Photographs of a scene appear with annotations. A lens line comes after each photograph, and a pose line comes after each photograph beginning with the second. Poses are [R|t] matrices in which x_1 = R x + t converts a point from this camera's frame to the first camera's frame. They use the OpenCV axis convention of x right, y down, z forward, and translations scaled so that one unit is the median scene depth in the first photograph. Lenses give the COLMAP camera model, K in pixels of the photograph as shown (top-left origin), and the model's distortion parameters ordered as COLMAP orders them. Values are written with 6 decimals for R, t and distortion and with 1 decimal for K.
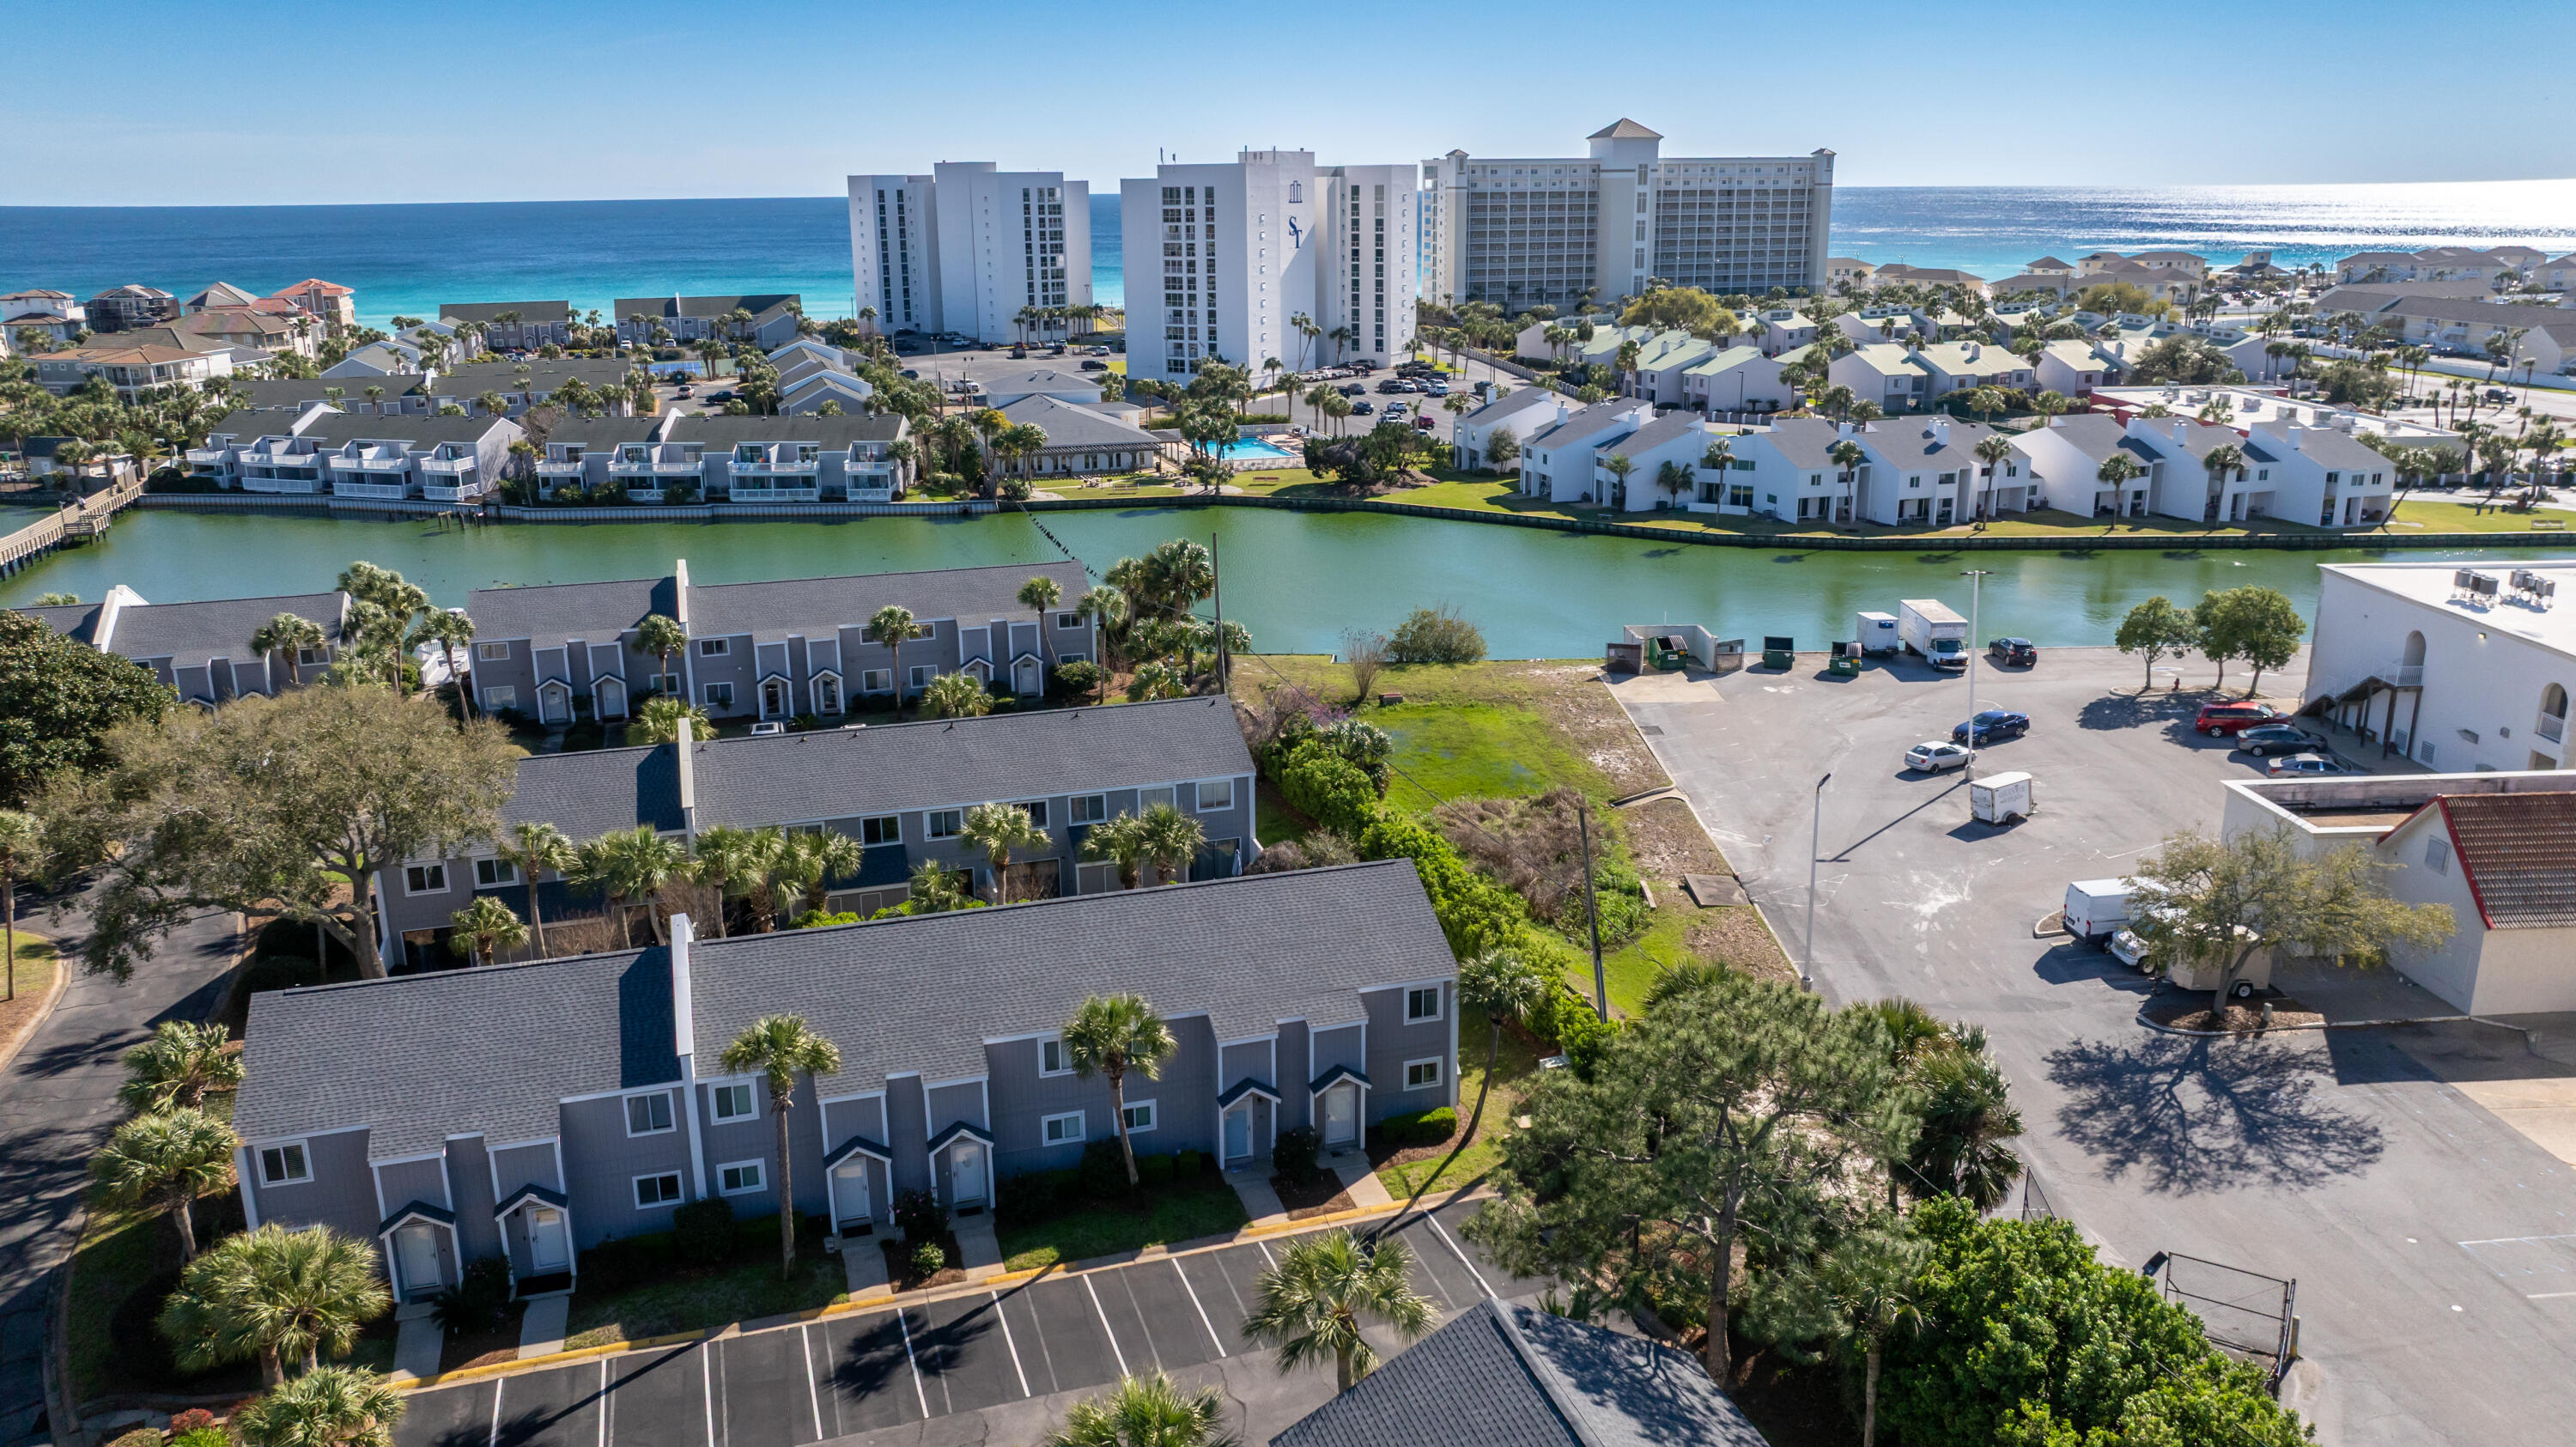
lens RADIAL K [[1848.6, 0, 1288.0], [0, 1848.6, 723.5], [0, 0, 1]] dist [-0.024958, -0.000871]
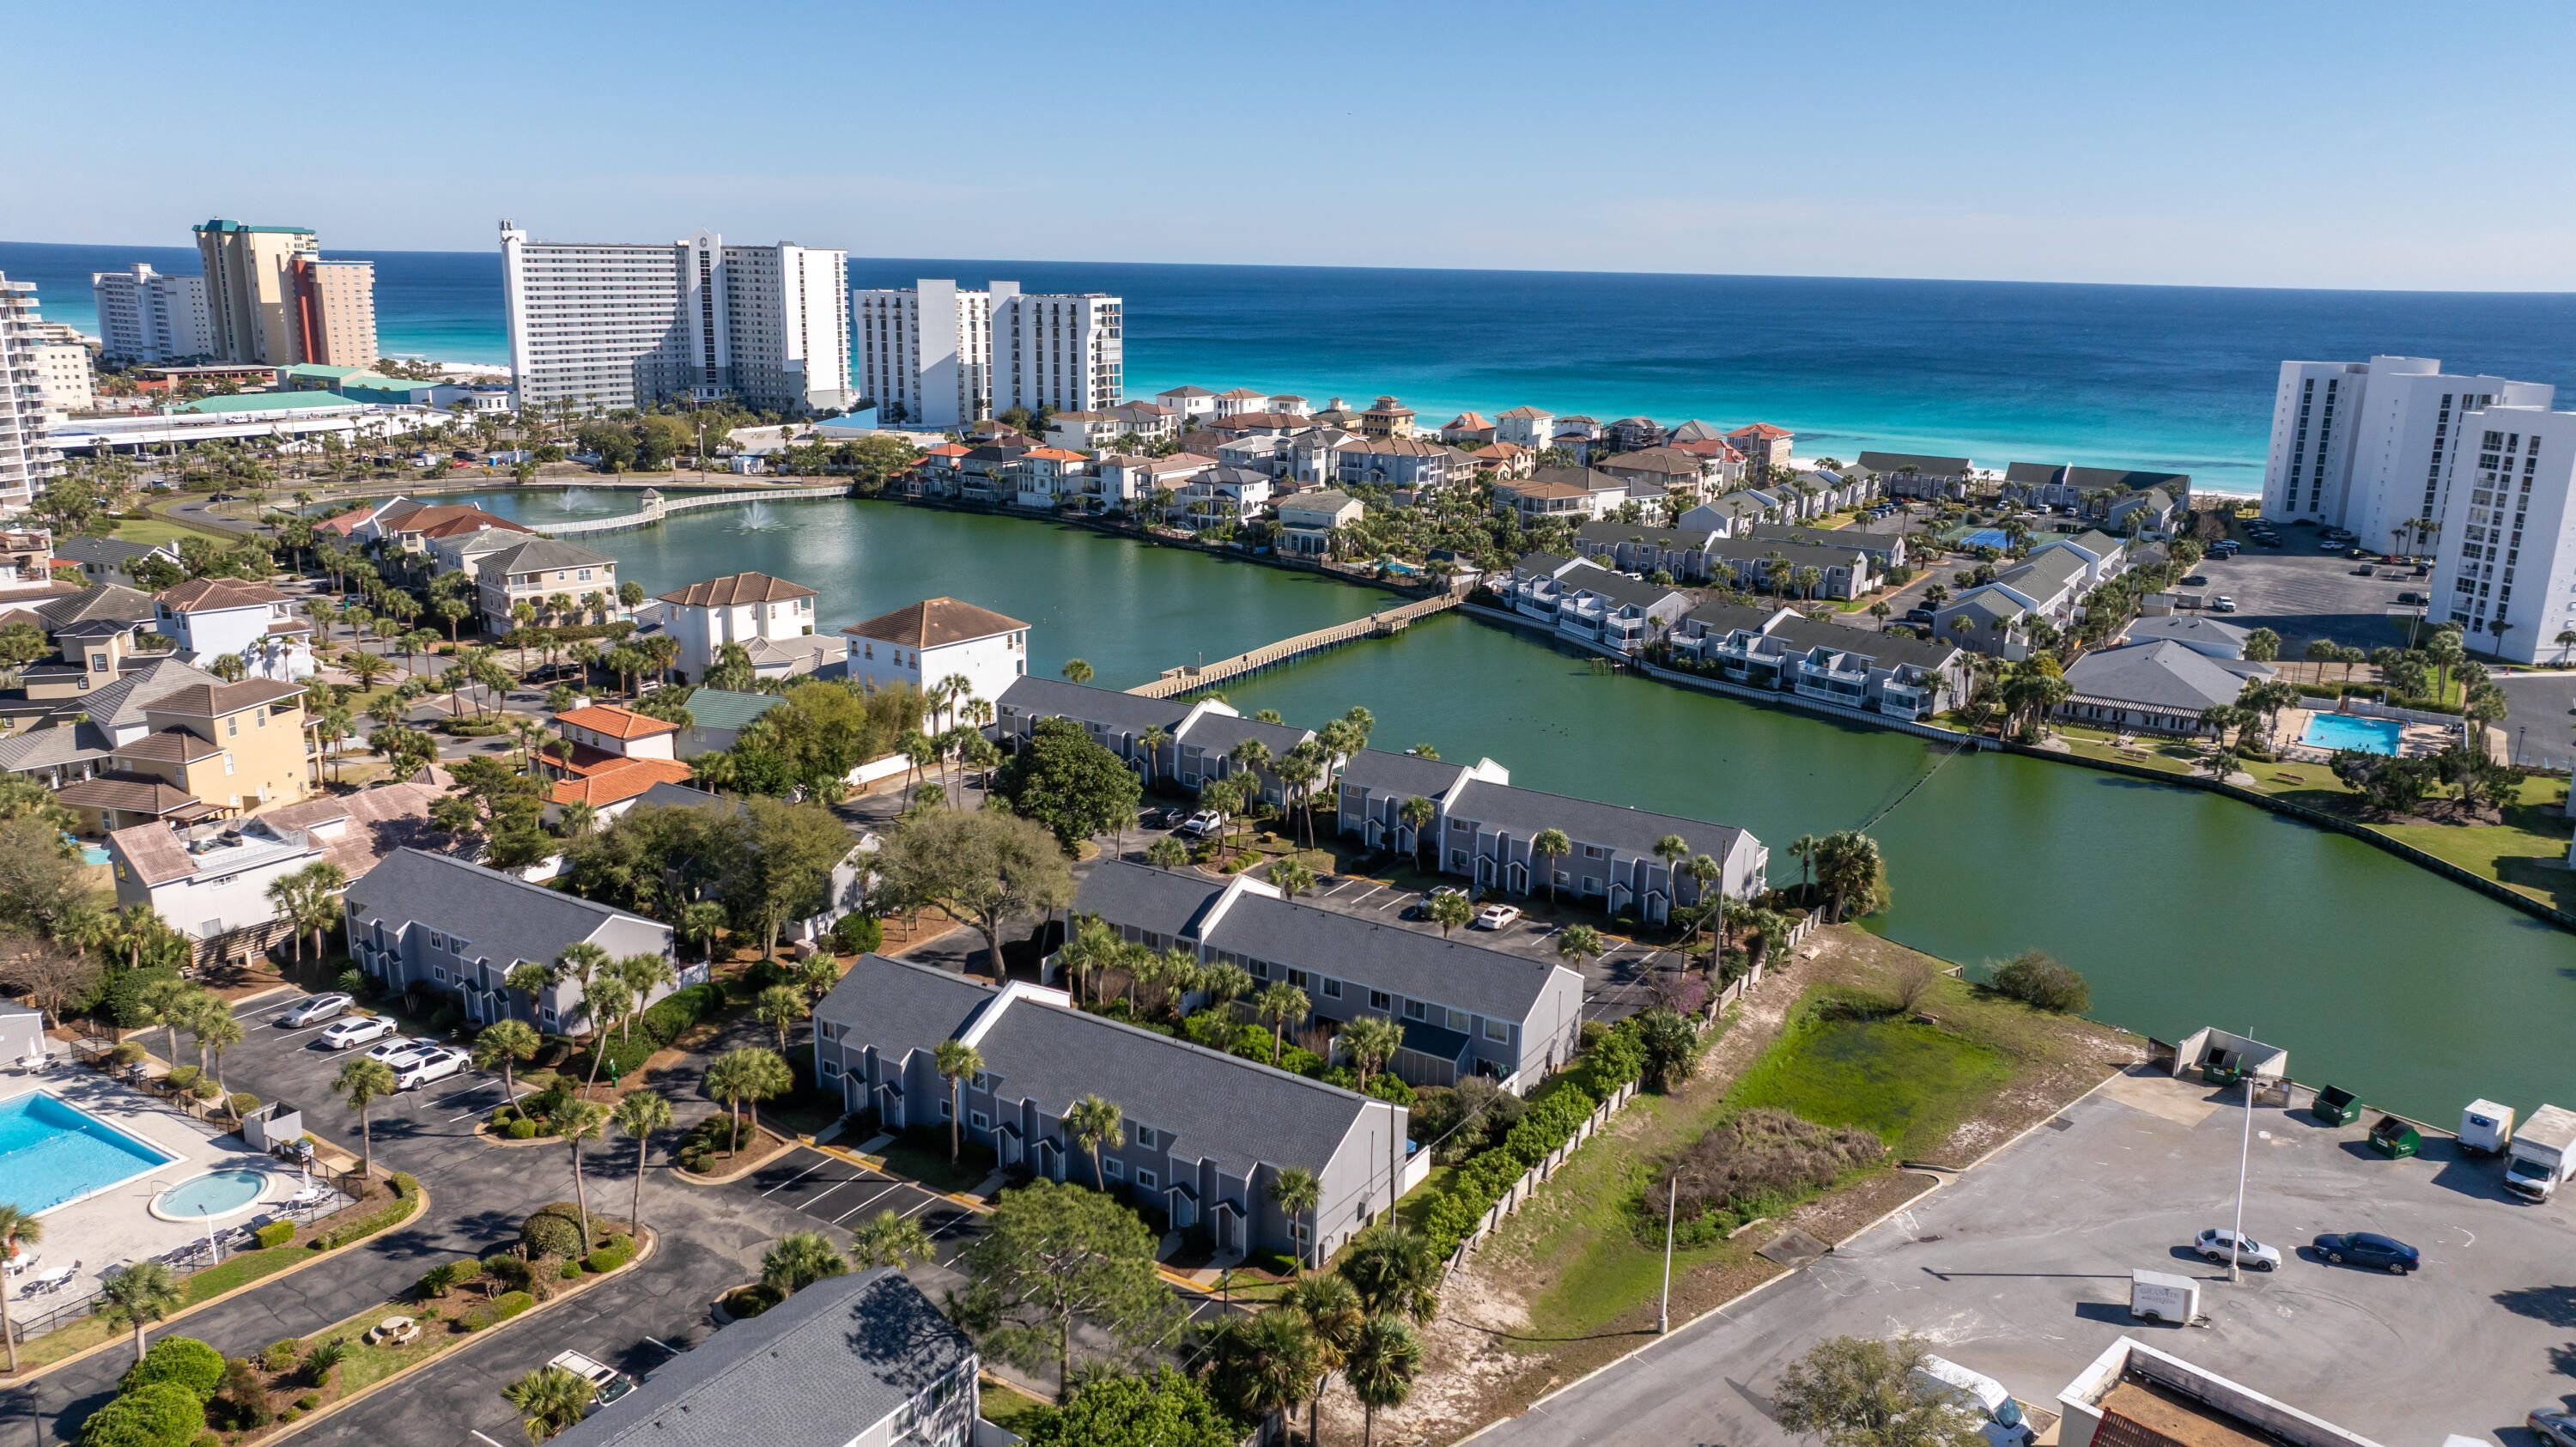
lens RADIAL K [[1806.6, 0, 1288.0], [0, 1806.6, 723.5], [0, 0, 1]] dist [-0.030817, 0.005013]
pose [[0.642625, 0.209366, -0.737020, 0.629479], [-0.235286, 0.969386, 0.070222, -0.189125], [0.729159, 0.128284, 0.672213, -0.044341]]
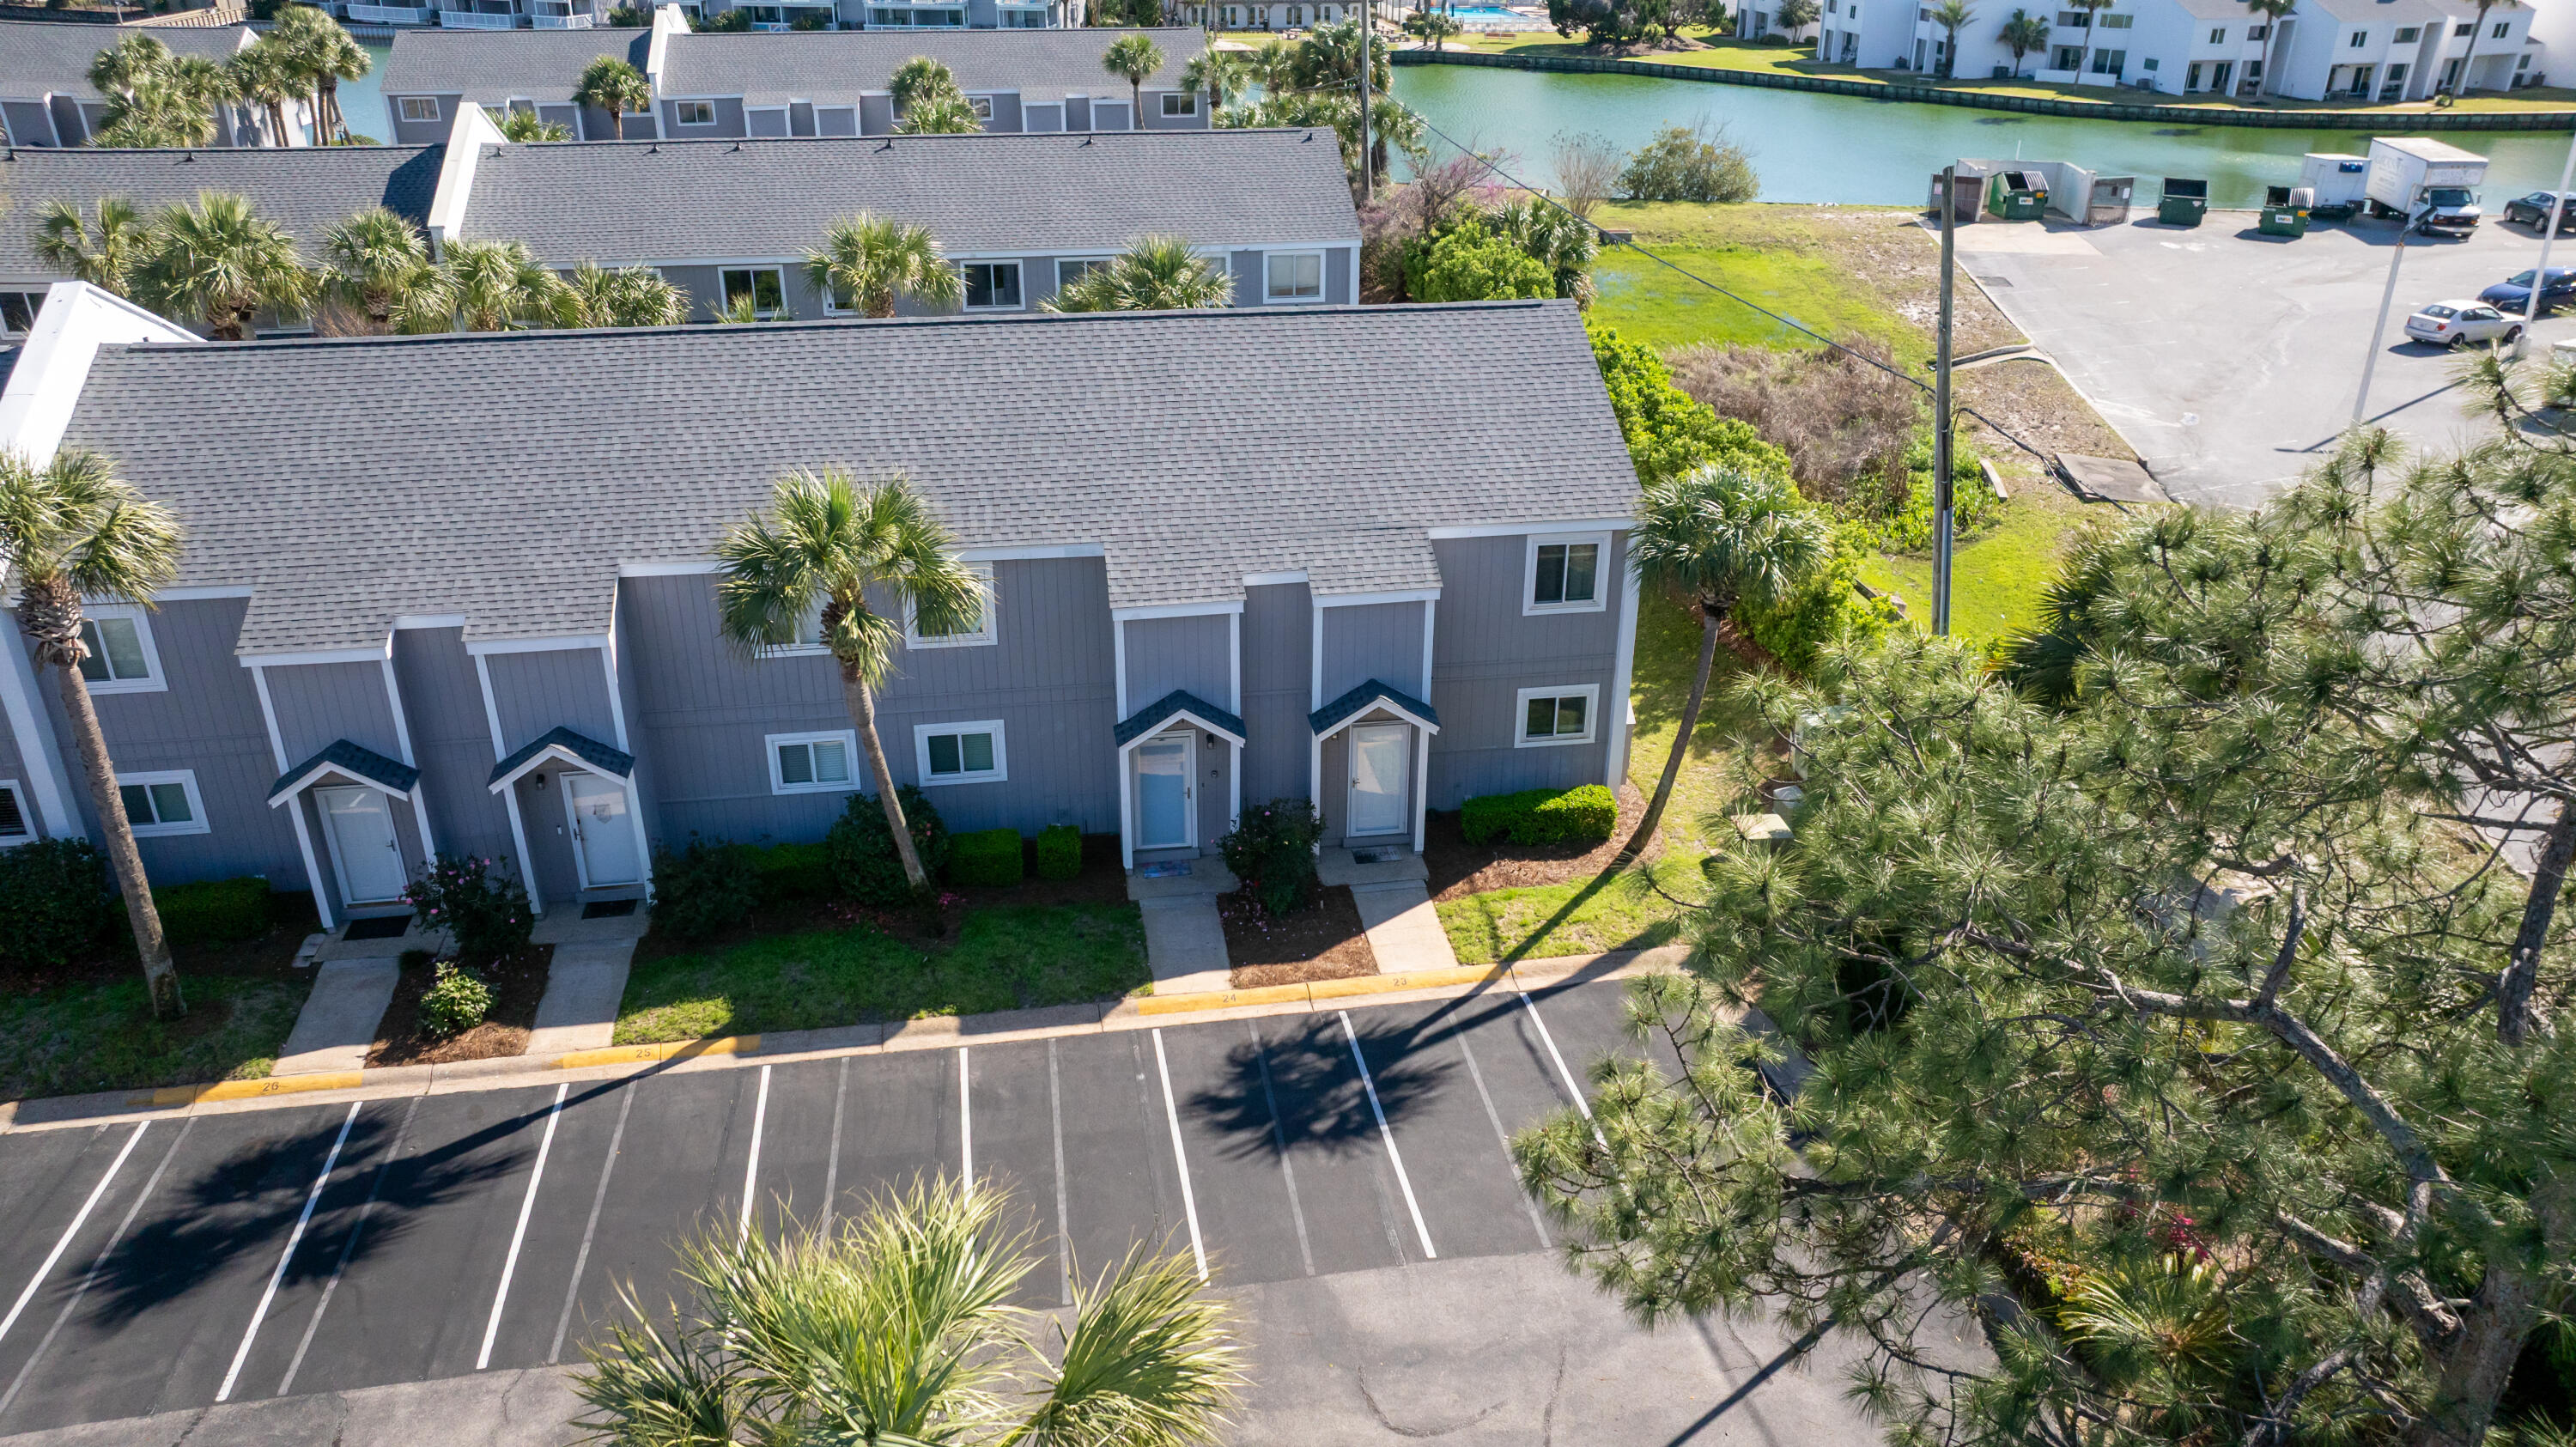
lens RADIAL K [[1806.6, 0, 1288.0], [0, 1806.6, 723.5], [0, 0, 1]] dist [-0.030817, 0.005013]
pose [[0.988952, 0.076773, -0.126806, 0.036504], [-0.054079, 0.983333, 0.173585, 0.063713], [0.138019, -0.164810, 0.976621, 0.294985]]
